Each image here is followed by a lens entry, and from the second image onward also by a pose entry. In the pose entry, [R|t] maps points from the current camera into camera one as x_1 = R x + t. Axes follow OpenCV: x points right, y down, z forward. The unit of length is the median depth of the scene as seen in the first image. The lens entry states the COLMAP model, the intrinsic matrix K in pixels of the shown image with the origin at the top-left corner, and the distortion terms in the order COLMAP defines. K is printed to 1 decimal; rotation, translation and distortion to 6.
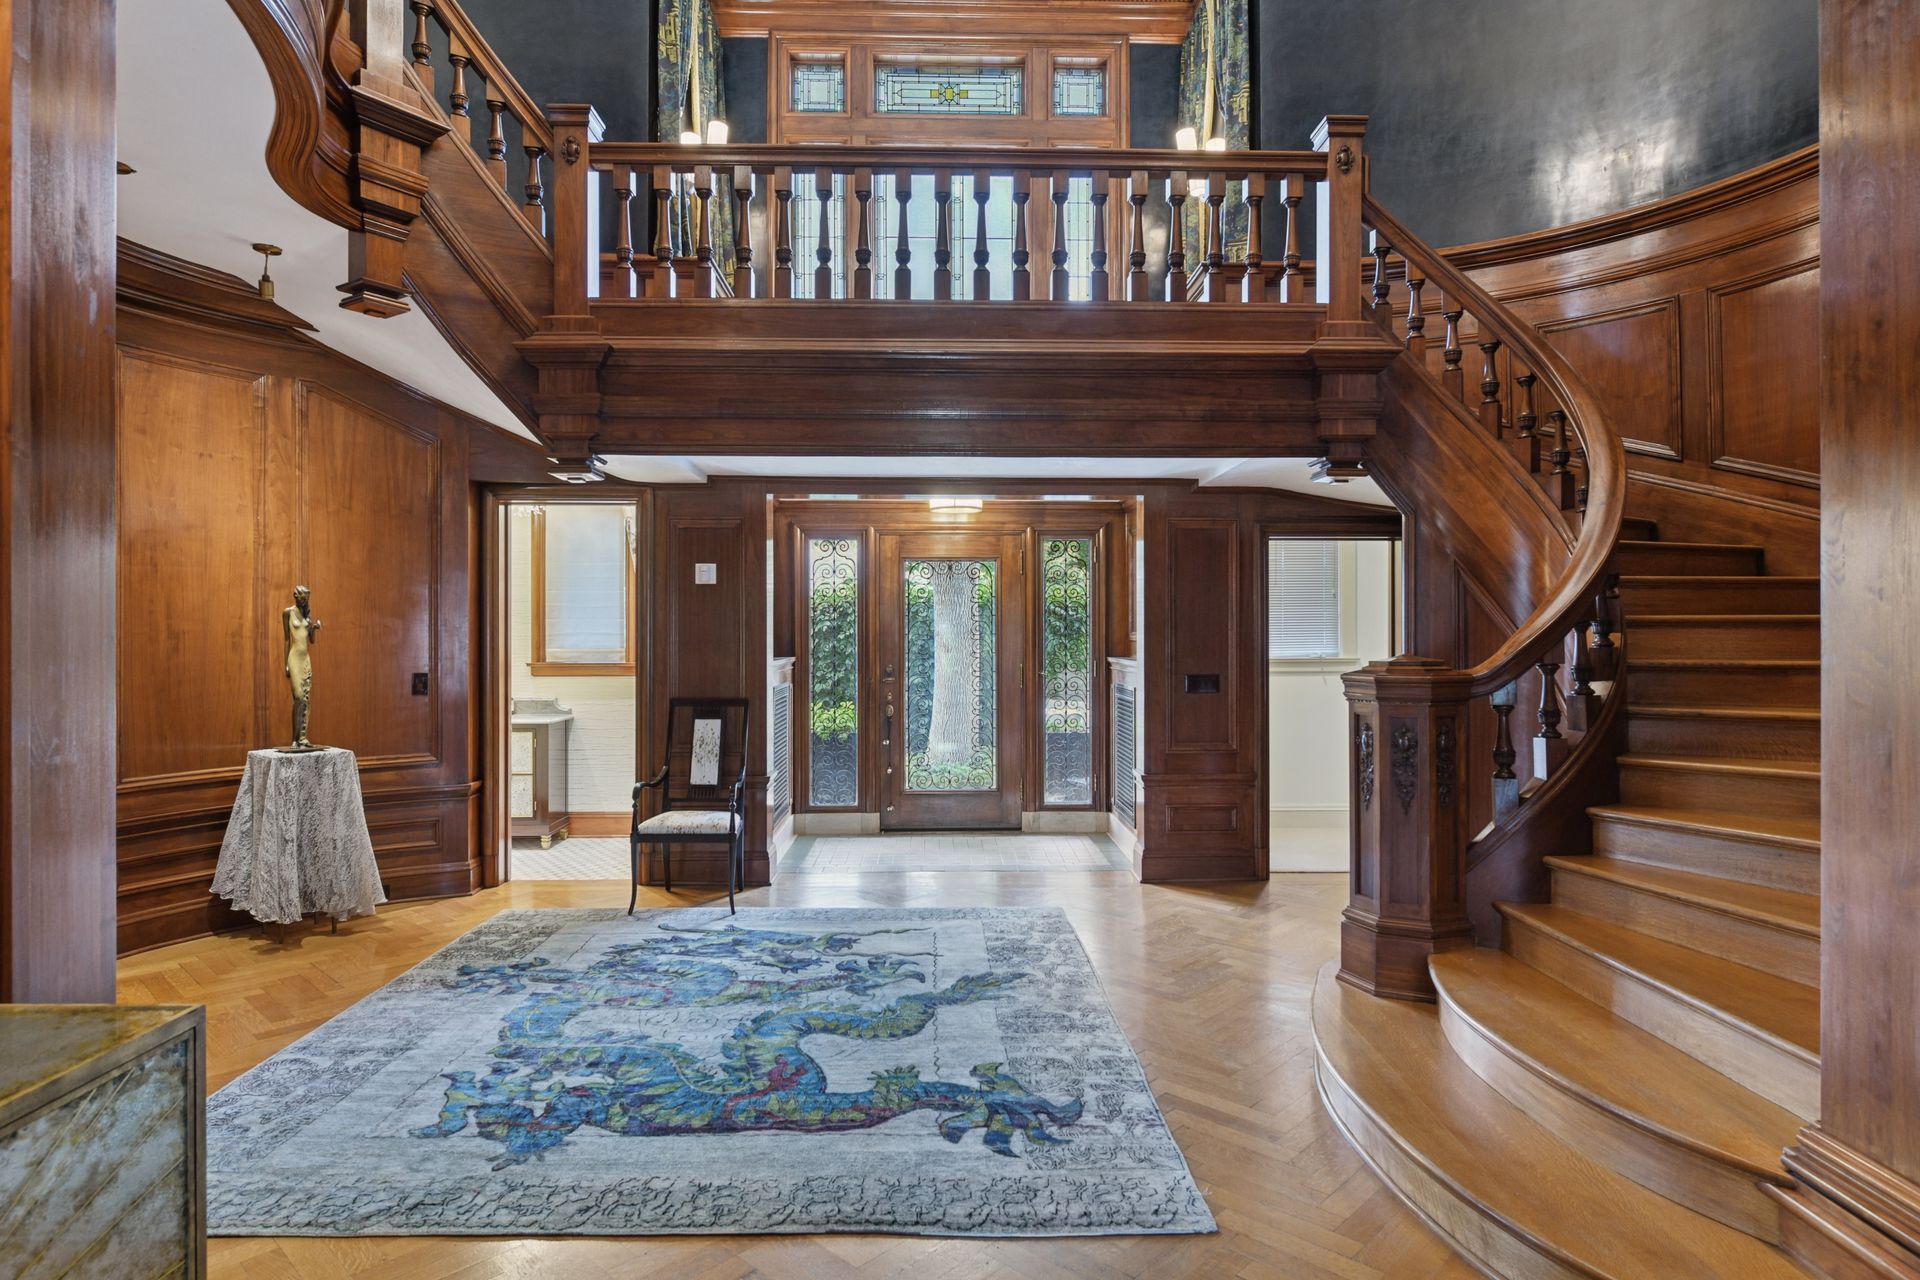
lens RADIAL K [[1085.0, 0, 971.0], [0, 1085.0, 638.4], [0, 0, 1]] dist [-0.001004, 0.003632]
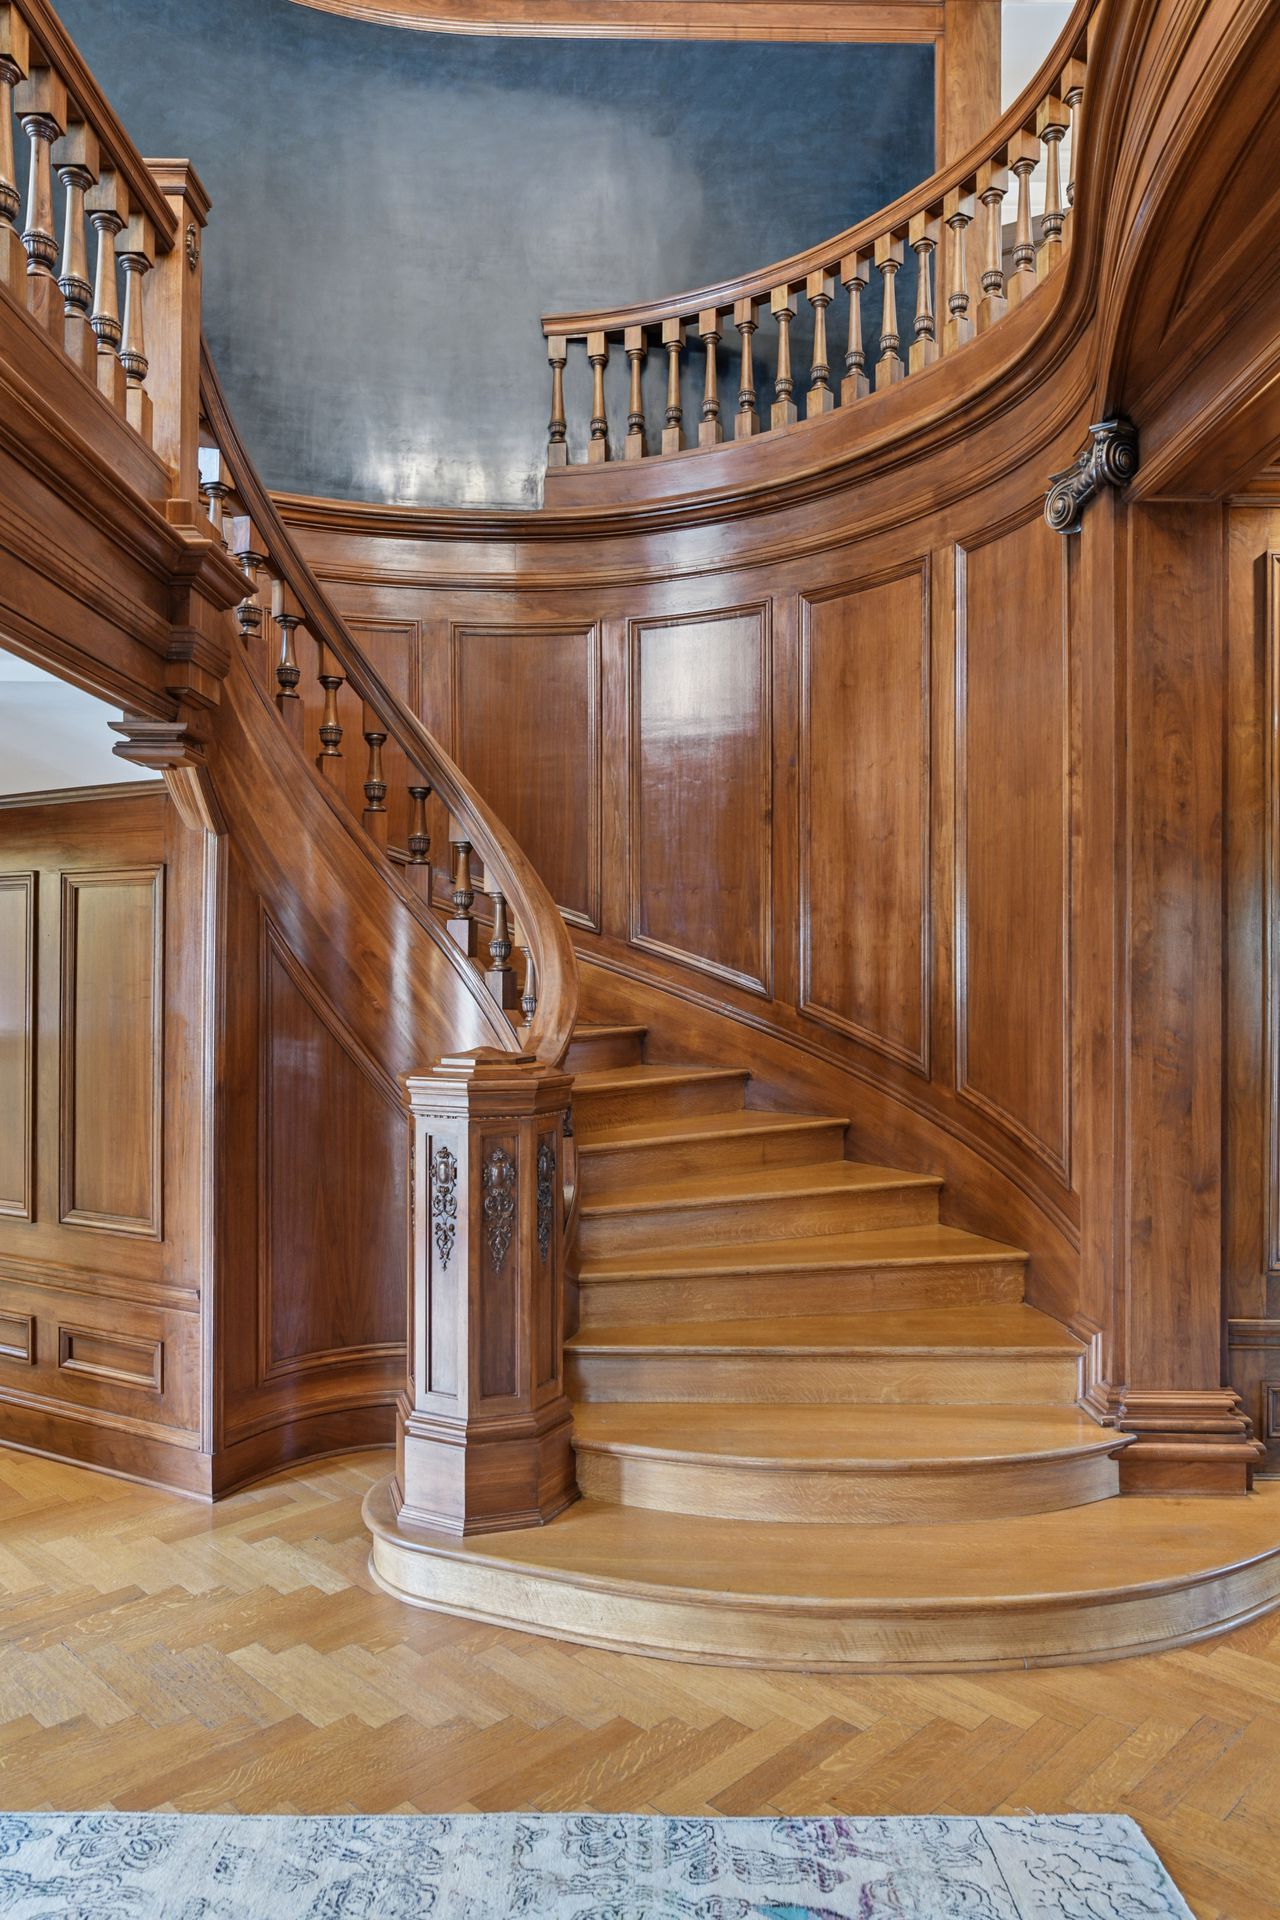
lens RADIAL K [[1293.8, 0, 640.7], [0, 1293.8, 969.2], [0, 0, 1]] dist [-0.000819, 0.003267]
pose [[0.020088, 0.003280, 0.999793, -0.291802], [0.000693, 0.999994, -0.003294, -0.022252], [-0.999798, 0.000759, 0.020086, 0.552762]]
